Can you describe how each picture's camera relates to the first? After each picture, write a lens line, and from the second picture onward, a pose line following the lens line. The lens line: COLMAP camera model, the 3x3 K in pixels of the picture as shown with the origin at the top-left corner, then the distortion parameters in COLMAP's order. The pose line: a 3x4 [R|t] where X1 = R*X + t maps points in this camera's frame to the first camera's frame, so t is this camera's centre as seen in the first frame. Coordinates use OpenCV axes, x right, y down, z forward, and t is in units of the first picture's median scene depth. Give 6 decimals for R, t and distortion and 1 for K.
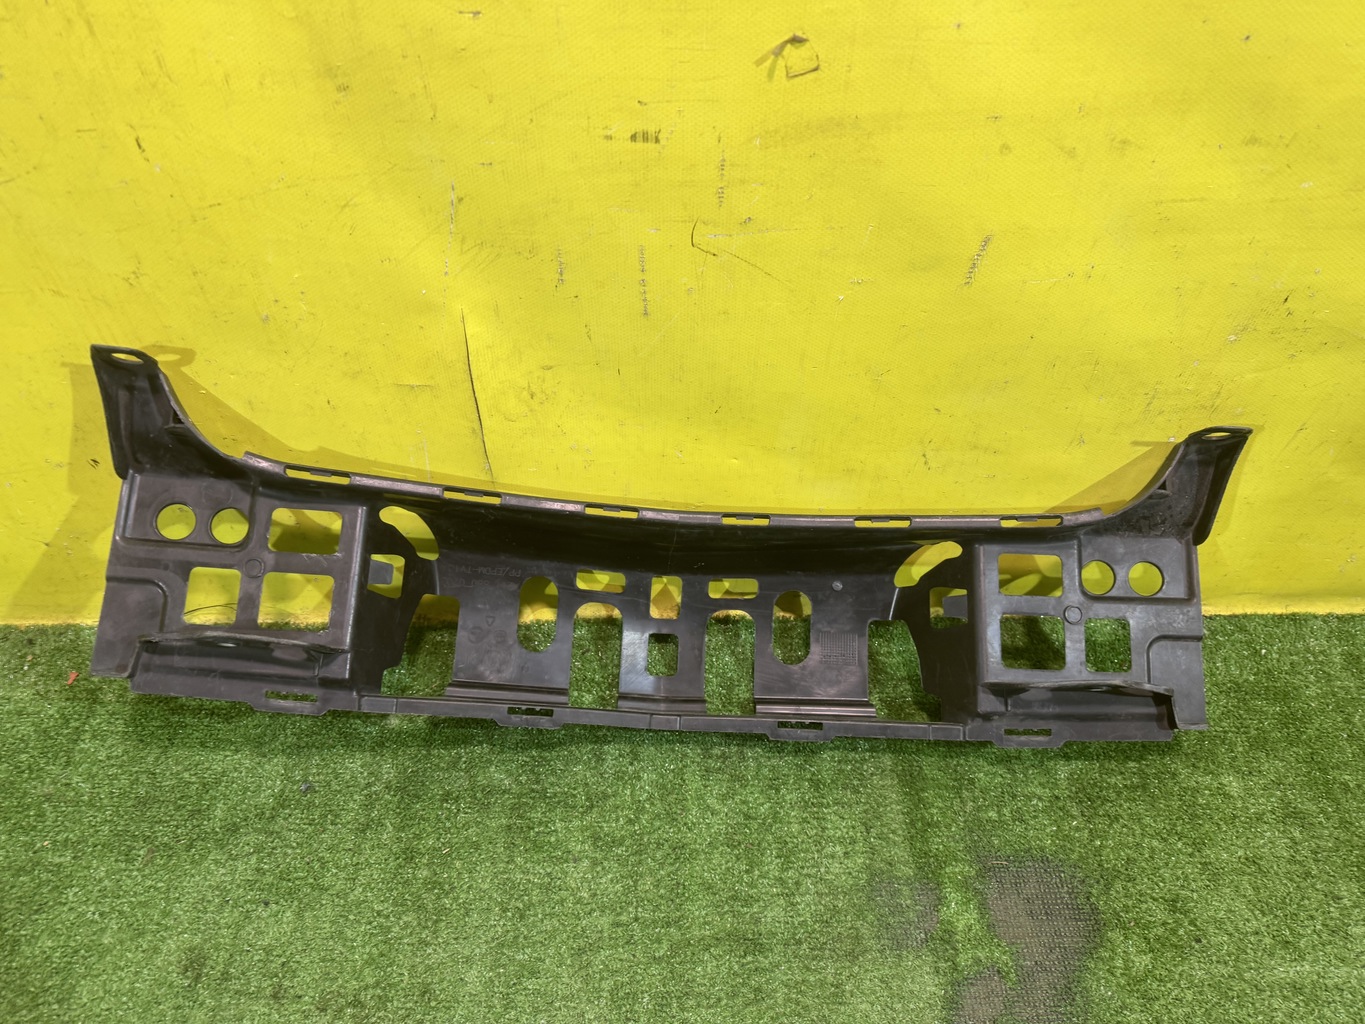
lens RADIAL K [[964.0, 0, 676.2], [0, 964.0, 504.5], [0, 0, 1]] dist [0.015256, -0.023322]
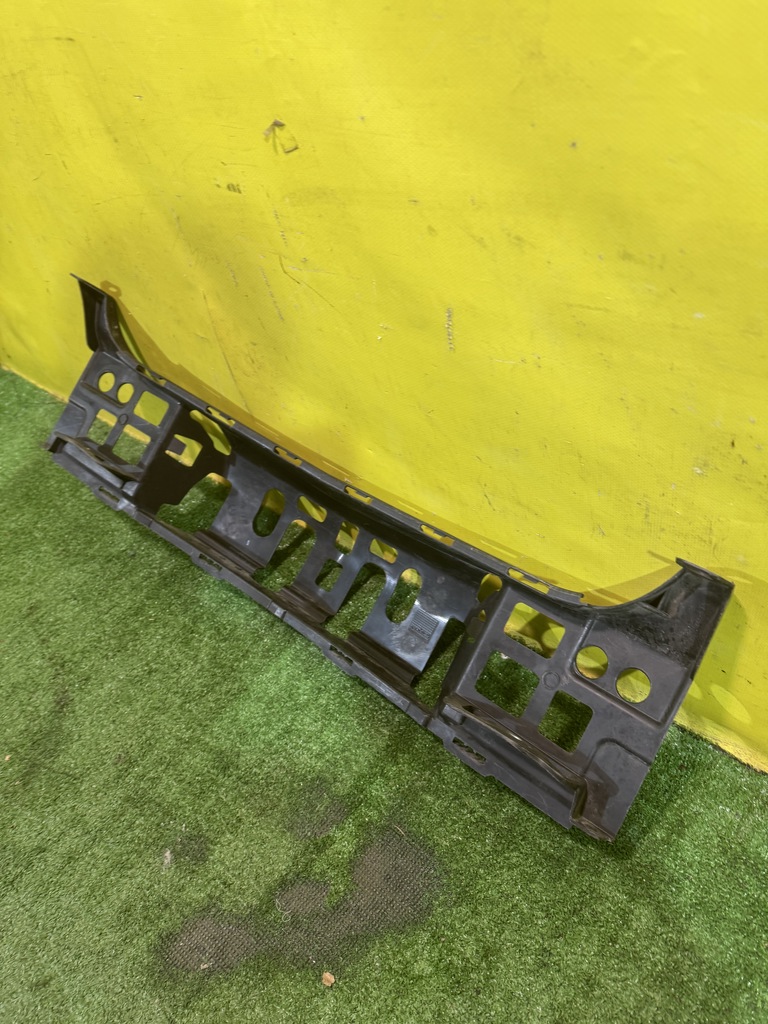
lens RADIAL K [[723.2, 0, 382.0], [0, 723.2, 510.8], [0, 0, 1]] dist [0.015256, -0.023322]
pose [[0.743086, 0.354734, -0.567439, 0.724795], [-0.331048, 0.931779, 0.148979, -0.133279], [0.581575, 0.077146, 0.809826, 0.234500]]
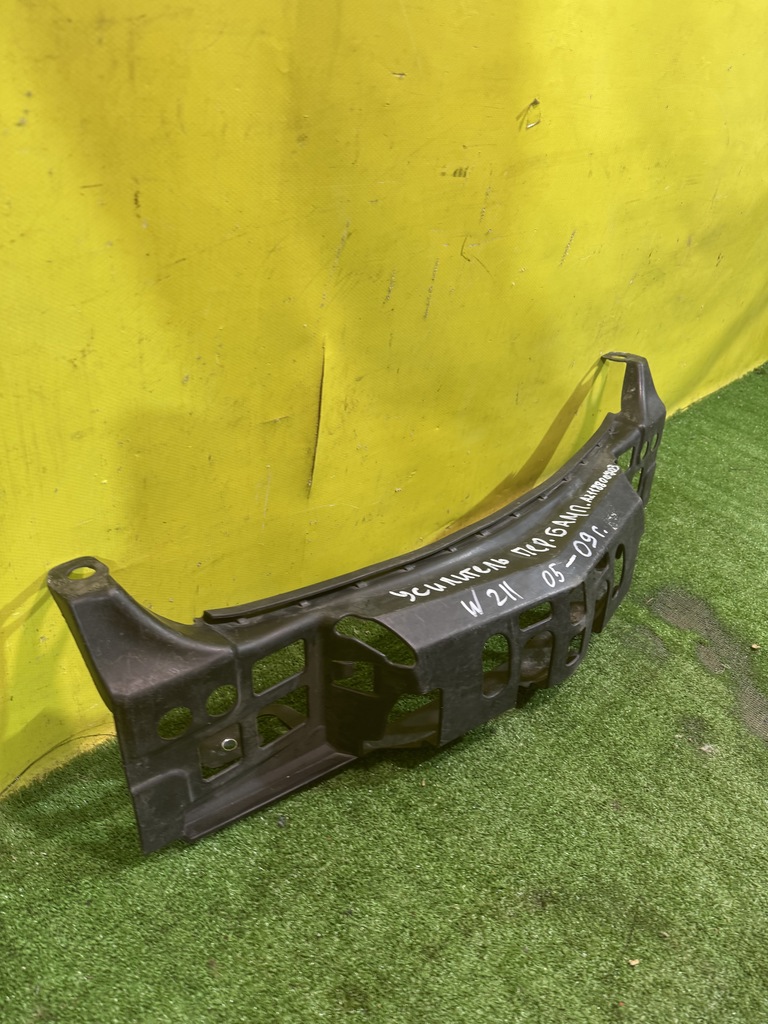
lens RADIAL K [[723.2, 0, 377.1], [0, 723.2, 516.4], [0, 0, 1]] dist [0.015256, -0.023322]
pose [[0.704872, -0.330575, 0.627595, -0.779009], [0.407167, 0.913048, 0.023631, 0.012862], [-0.580836, 0.238879, 0.778181, 0.274818]]
